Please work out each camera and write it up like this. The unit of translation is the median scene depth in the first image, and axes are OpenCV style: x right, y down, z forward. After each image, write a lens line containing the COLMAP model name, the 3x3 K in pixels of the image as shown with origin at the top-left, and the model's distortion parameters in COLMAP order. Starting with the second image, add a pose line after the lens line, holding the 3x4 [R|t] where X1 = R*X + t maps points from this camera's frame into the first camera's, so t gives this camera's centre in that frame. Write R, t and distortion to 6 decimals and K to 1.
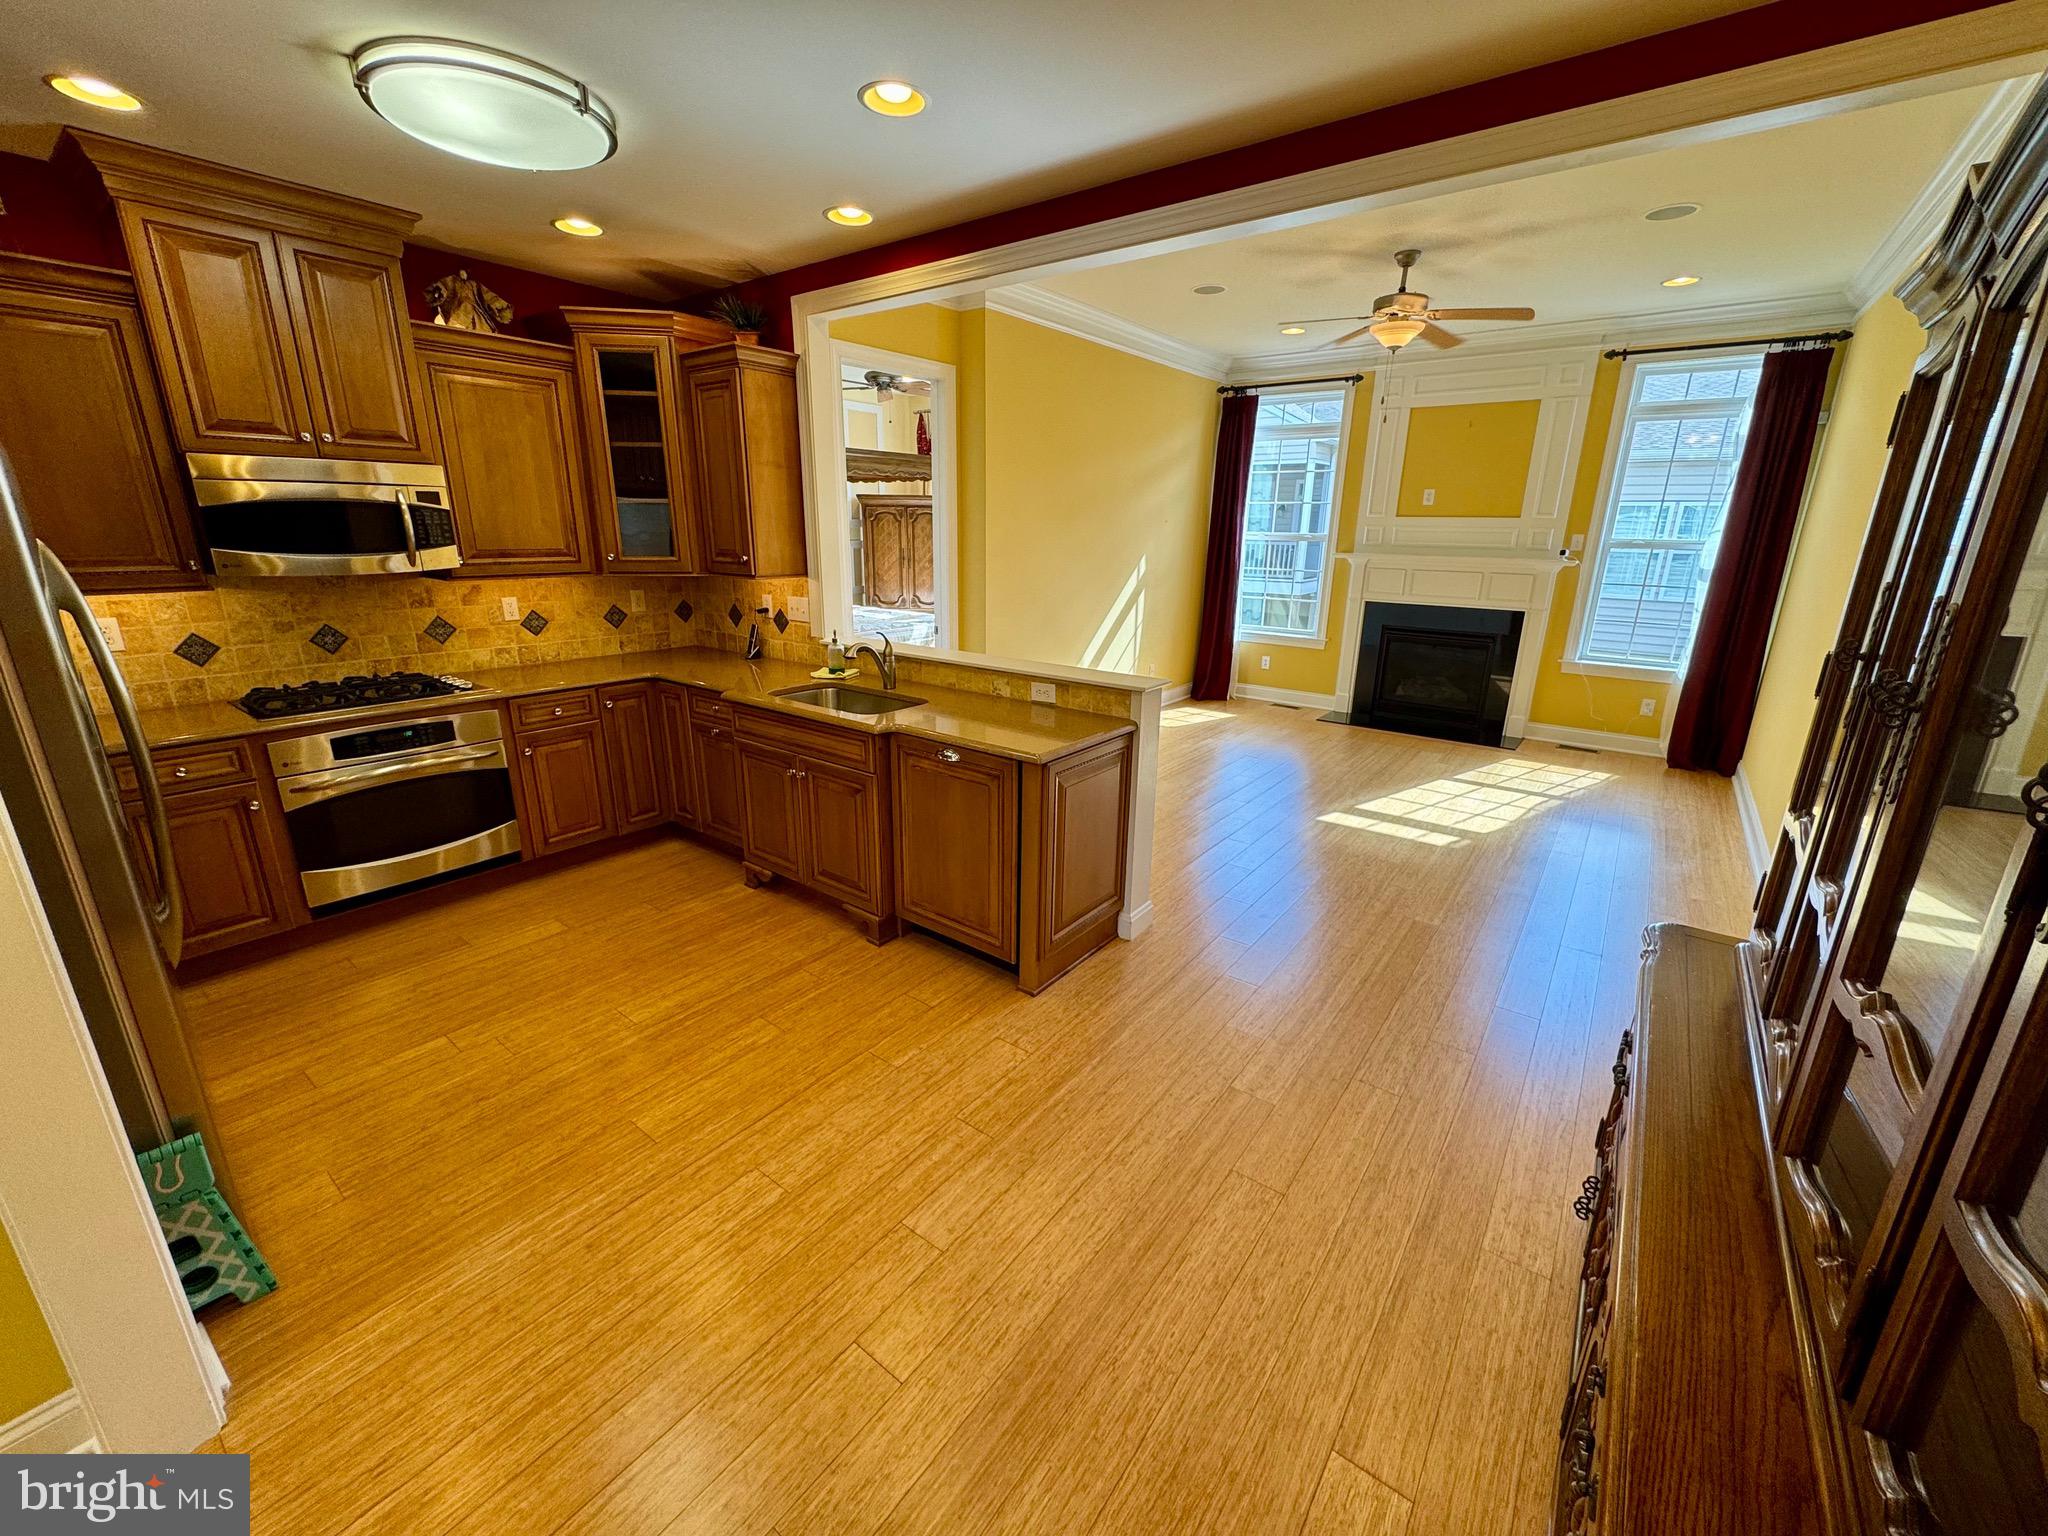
lens RADIAL K [[814.5, 0, 1020.1], [0, 814.5, 764.9], [0, 0, 1]] dist [-0.000934, 0.000100]
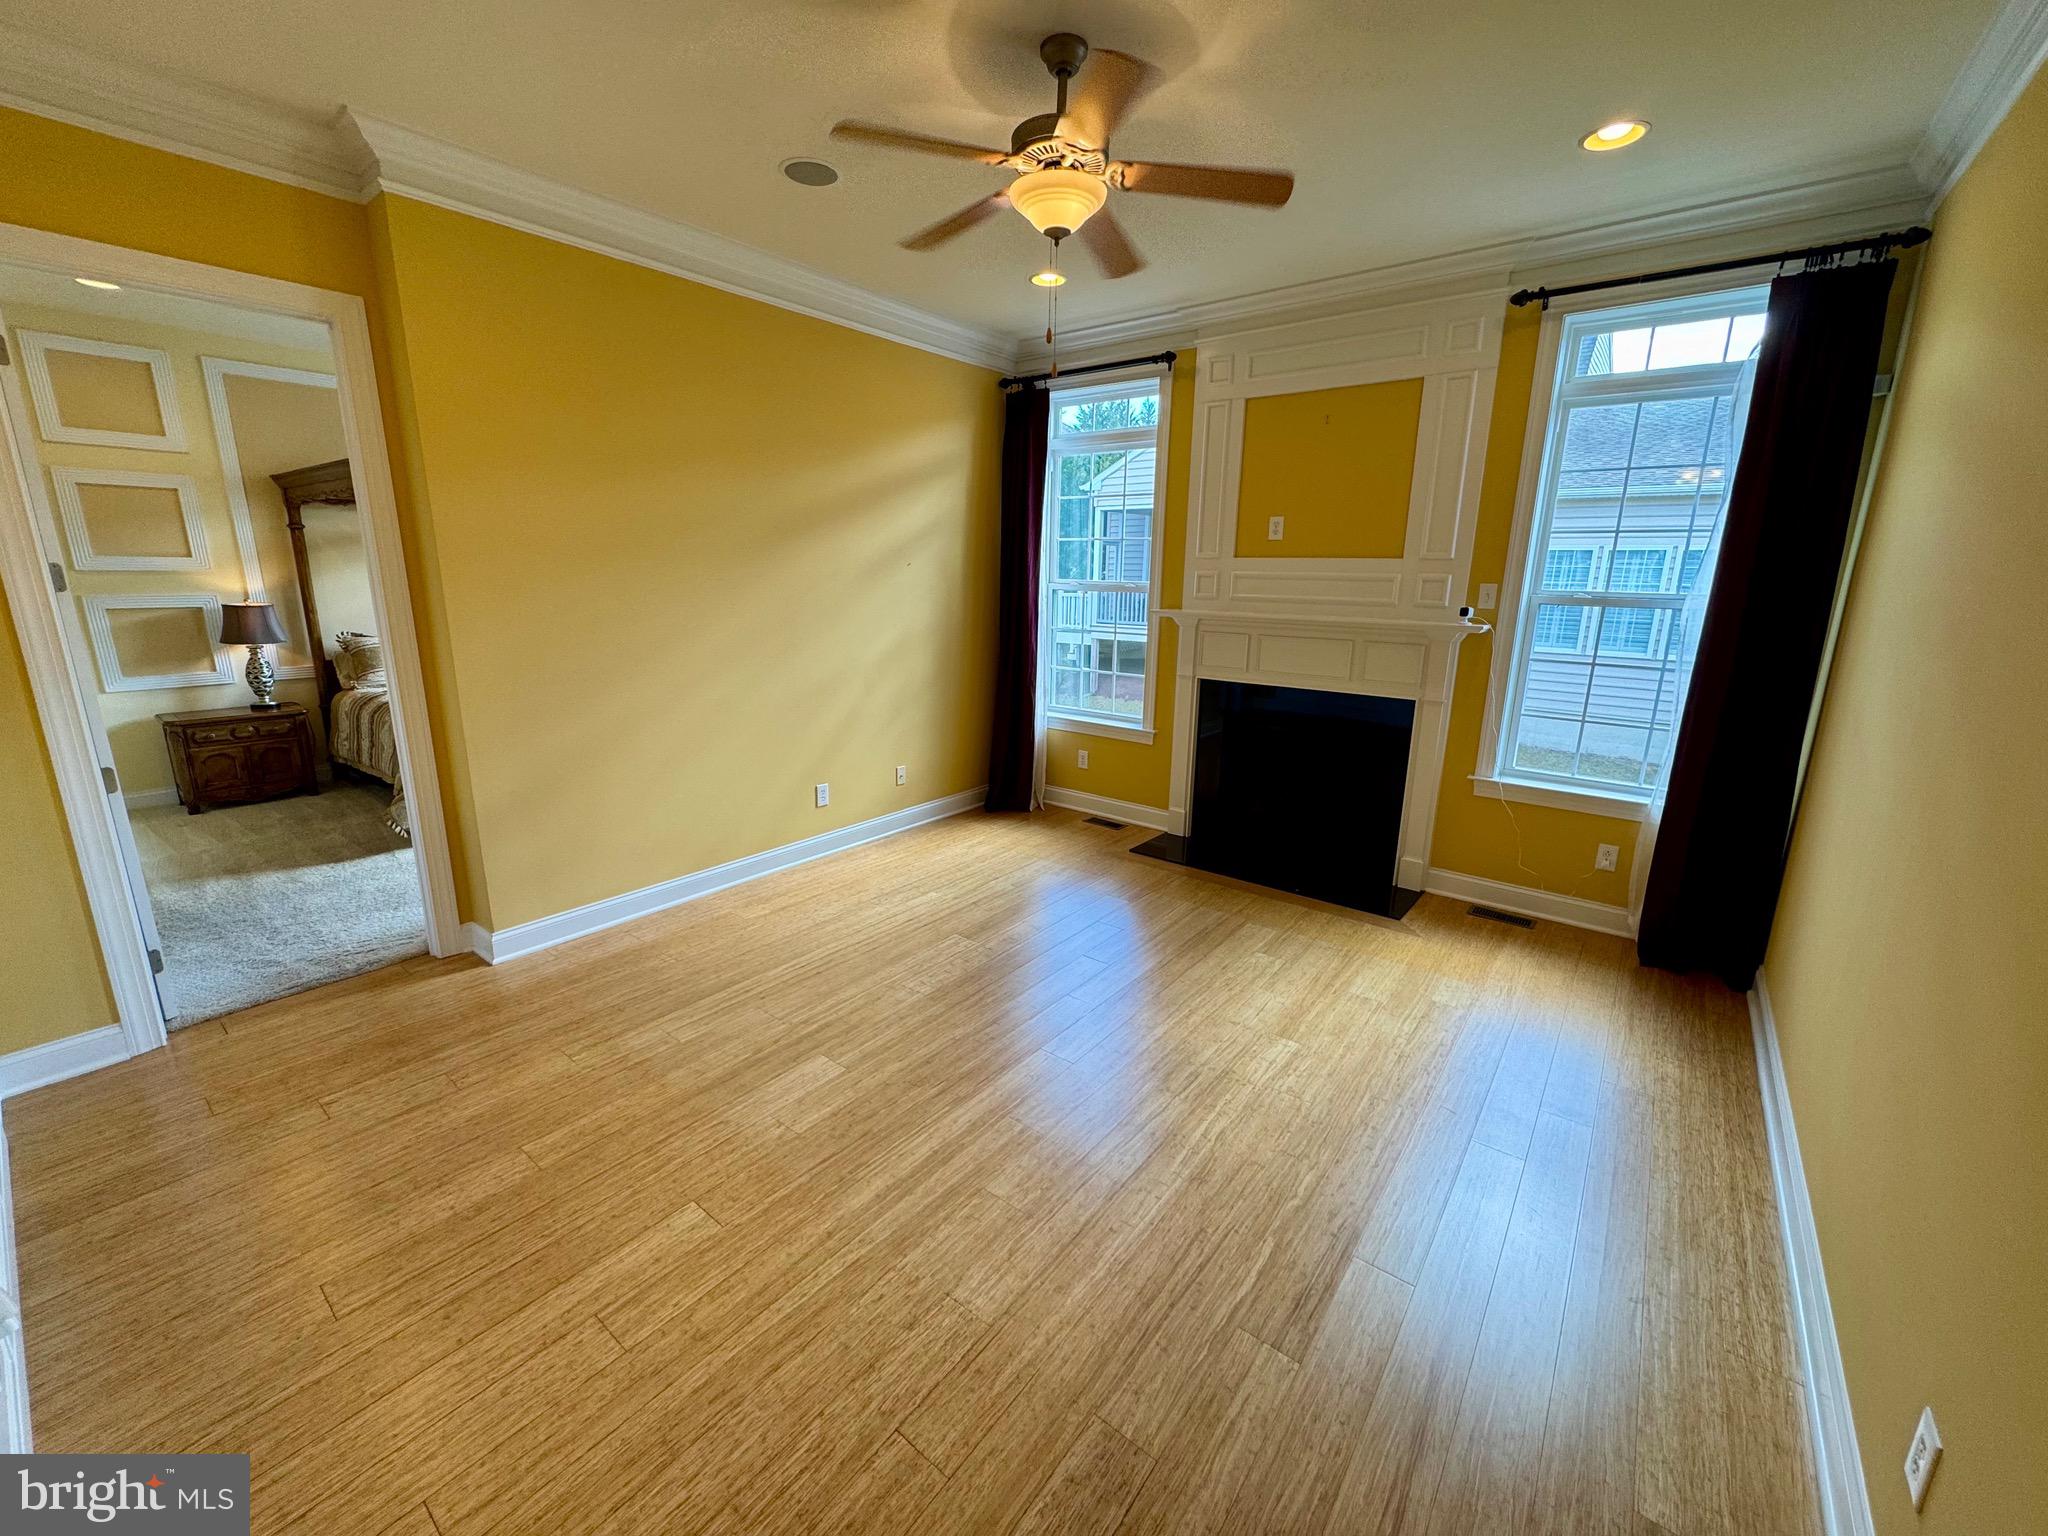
lens RADIAL K [[814.5, 0, 1020.3], [0, 814.5, 764.0], [0, 0, 1]] dist [-0.000934, 0.000100]
pose [[0.999917, 0.004867, -0.011941, 0.313323], [-0.005488, 0.998602, -0.052565, -0.102154], [0.011668, 0.052627, 0.998546, 0.349952]]
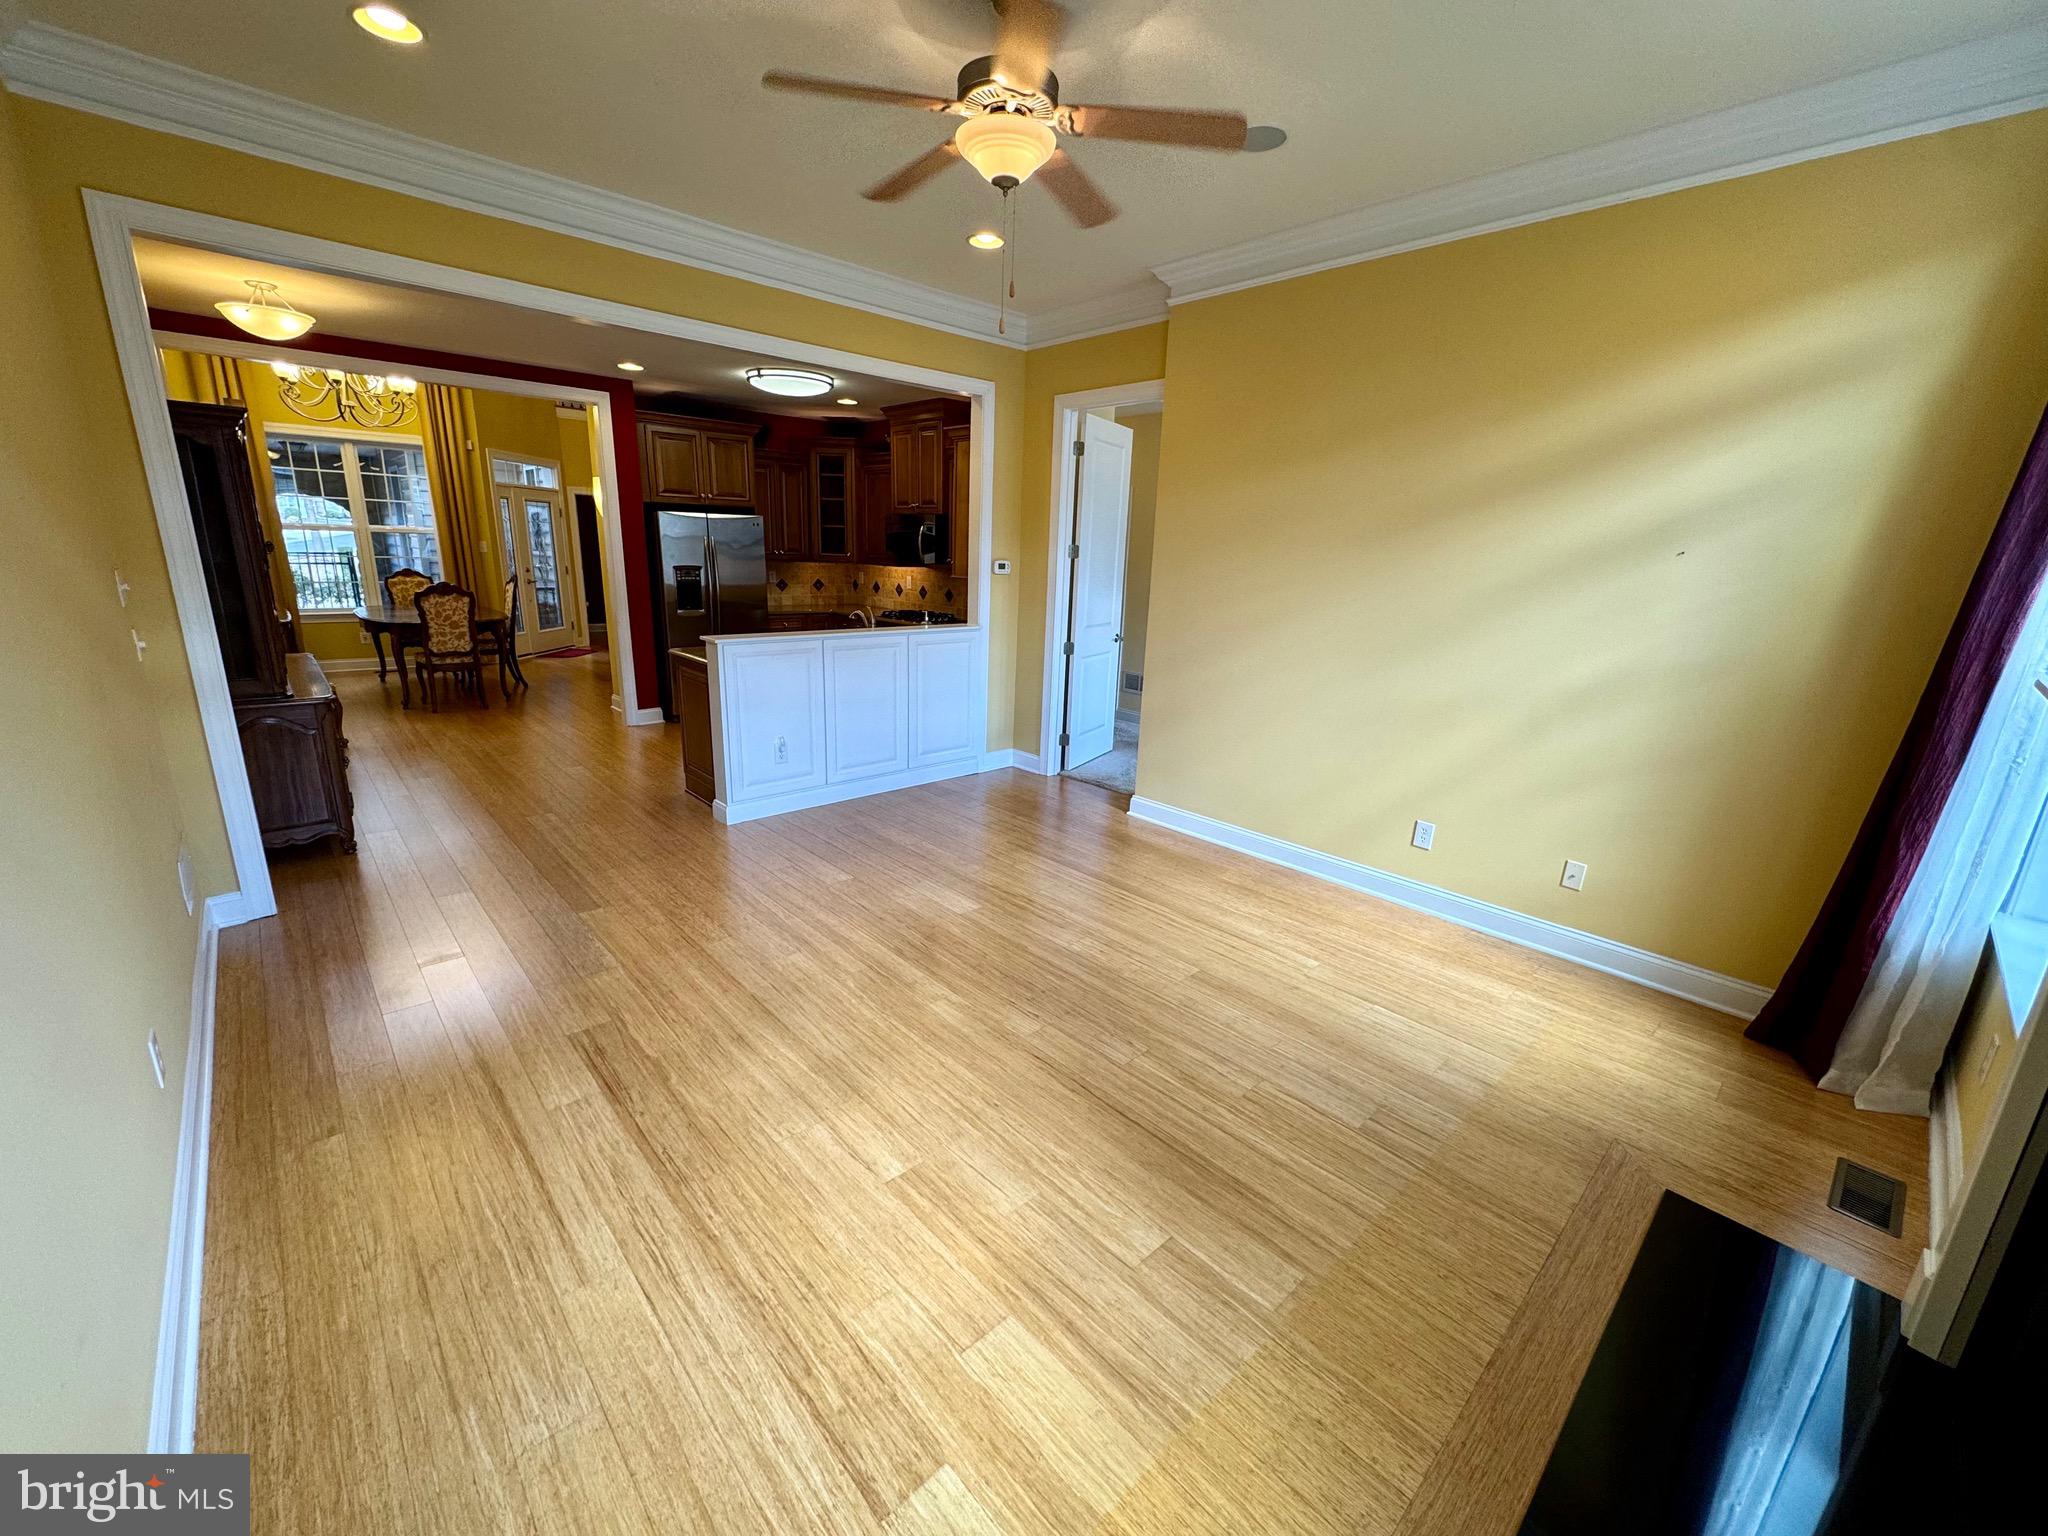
lens RADIAL K [[814.5, 0, 1028.1], [0, 814.5, 765.7], [0, 0, 1]] dist [-0.000934, 0.000100]
pose [[-0.161384, 0.238655, -0.957601, 0.714967], [-0.314281, 0.907375, 0.279103, -0.227504], [0.935512, 0.345999, -0.071431, 0.815298]]
